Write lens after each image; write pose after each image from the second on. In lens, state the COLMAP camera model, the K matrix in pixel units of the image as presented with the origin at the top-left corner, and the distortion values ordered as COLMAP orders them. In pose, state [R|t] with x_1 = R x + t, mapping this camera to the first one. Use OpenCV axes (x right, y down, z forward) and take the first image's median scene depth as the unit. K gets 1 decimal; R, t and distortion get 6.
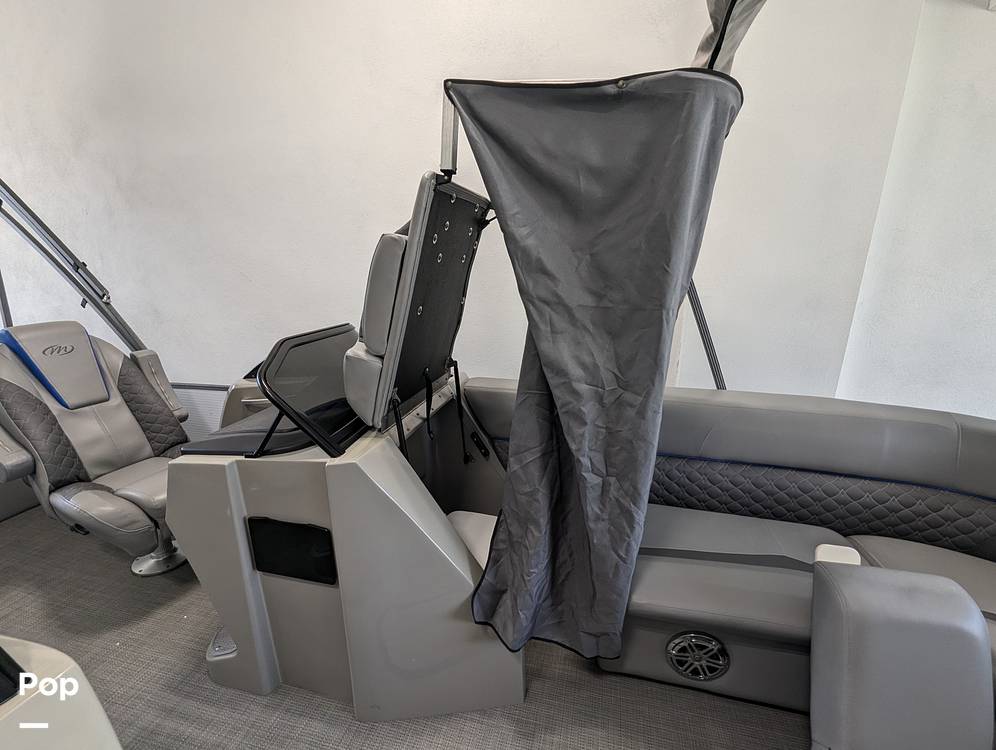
lens RADIAL K [[419.7, 0, 493.8], [0, 419.7, 376.4], [0, 0, 1]] dist [0.009128, -0.003332]
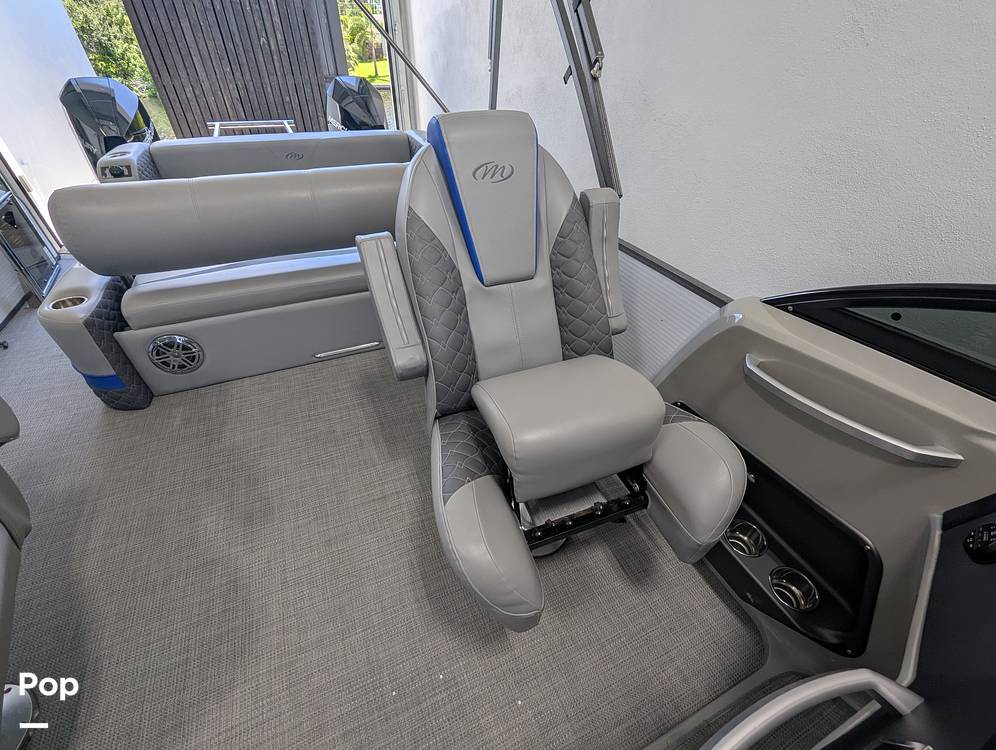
lens RADIAL K [[419.7, 0, 503.8], [0, 419.7, 384.7], [0, 0, 1]] dist [0.009128, -0.003332]
pose [[0.621913, 0.517335, -0.587868, -0.571997], [-0.237814, 0.840024, 0.487651, -0.091107], [0.746102, -0.163473, 0.645452, 0.622639]]
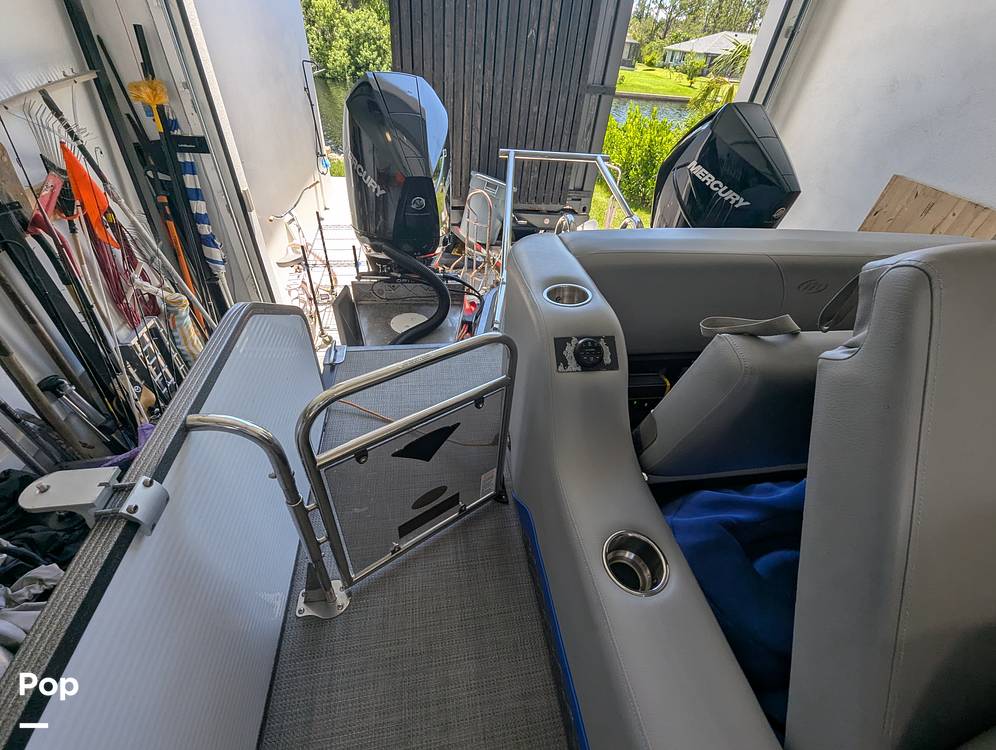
lens RADIAL K [[419.7, 0, 501.9], [0, 419.7, 383.0], [0, 0, 1]] dist [0.009128, -0.003332]
pose [[0.404289, 0.619260, -0.673103, -2.137557], [-0.324959, 0.785166, 0.527178, 0.079244], [0.854958, 0.005599, 0.518668, 0.331572]]
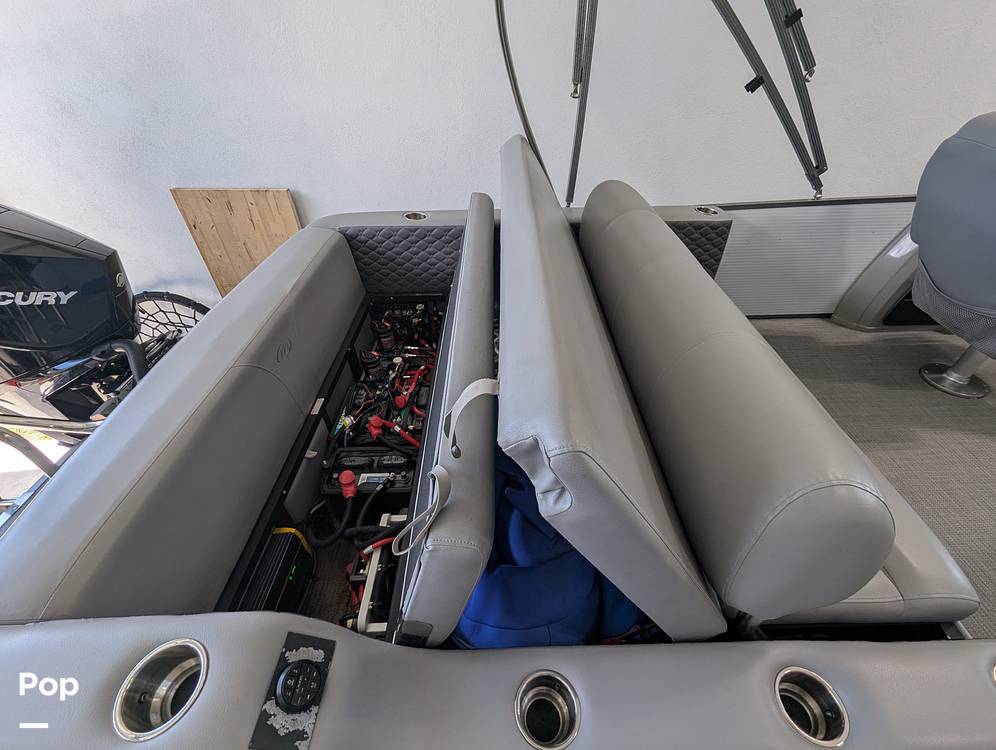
lens RADIAL K [[419.7, 0, 511.5], [0, 419.7, 377.5], [0, 0, 1]] dist [0.009128, -0.003332]
pose [[0.960294, -0.180537, 0.212699, -2.315953], [0.078262, 0.906103, 0.415755, -0.077665], [-0.267787, -0.382600, 0.884255, 0.424128]]
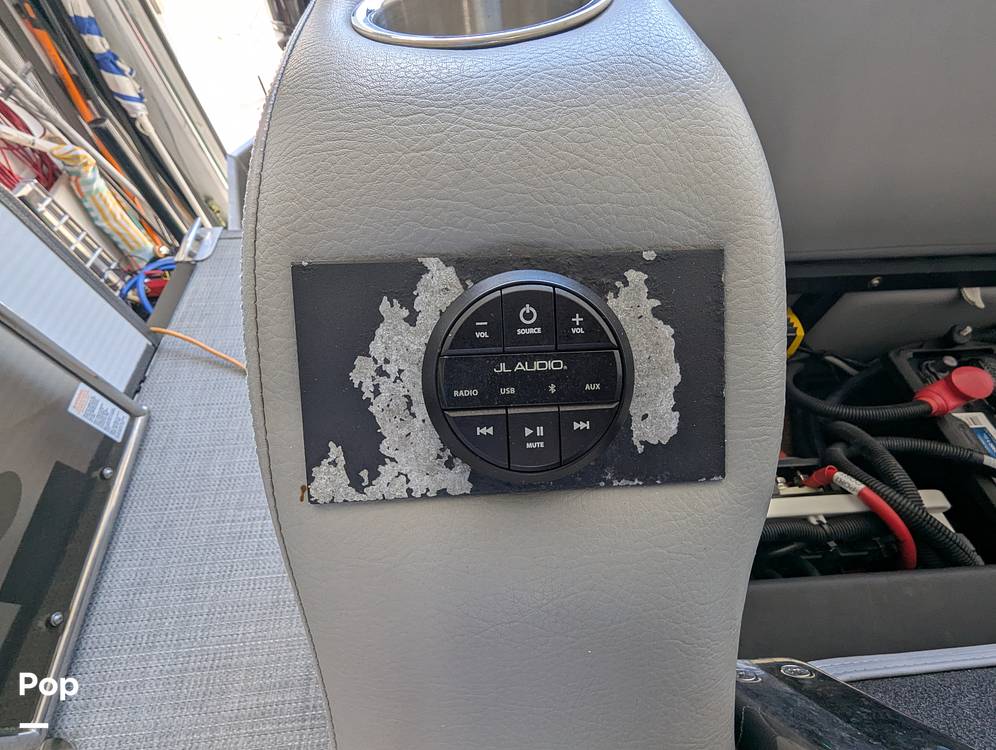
lens RADIAL K [[419.7, 0, 500.8], [0, 419.7, 381.9], [0, 0, 1]] dist [0.009128, -0.003332]
pose [[0.311792, 0.800041, -0.512563, -2.418332], [-0.272440, 0.592080, 0.758431, 0.227931], [0.910254, -0.096830, 0.402569, 0.646050]]
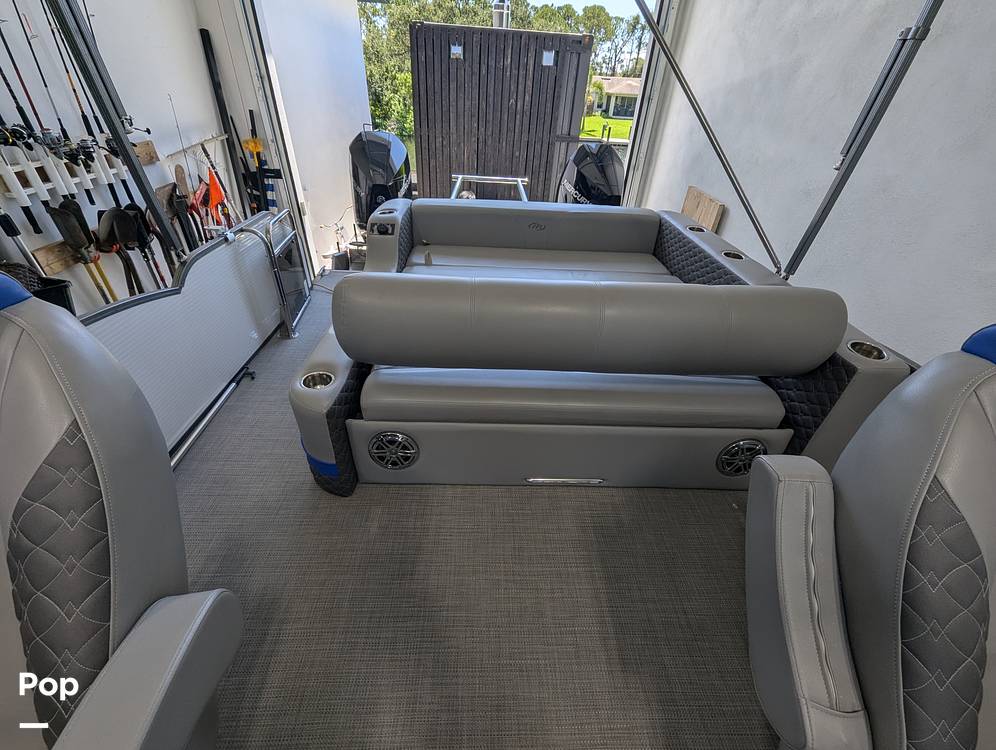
lens RADIAL K [[419.7, 0, 501.2], [0, 419.7, 384.7], [0, 0, 1]] dist [0.009128, -0.003332]
pose [[0.272355, 0.577125, -0.769902, -1.016859], [-0.306992, 0.810452, 0.498922, -0.103617], [0.911909, 0.100470, 0.397904, 0.539862]]
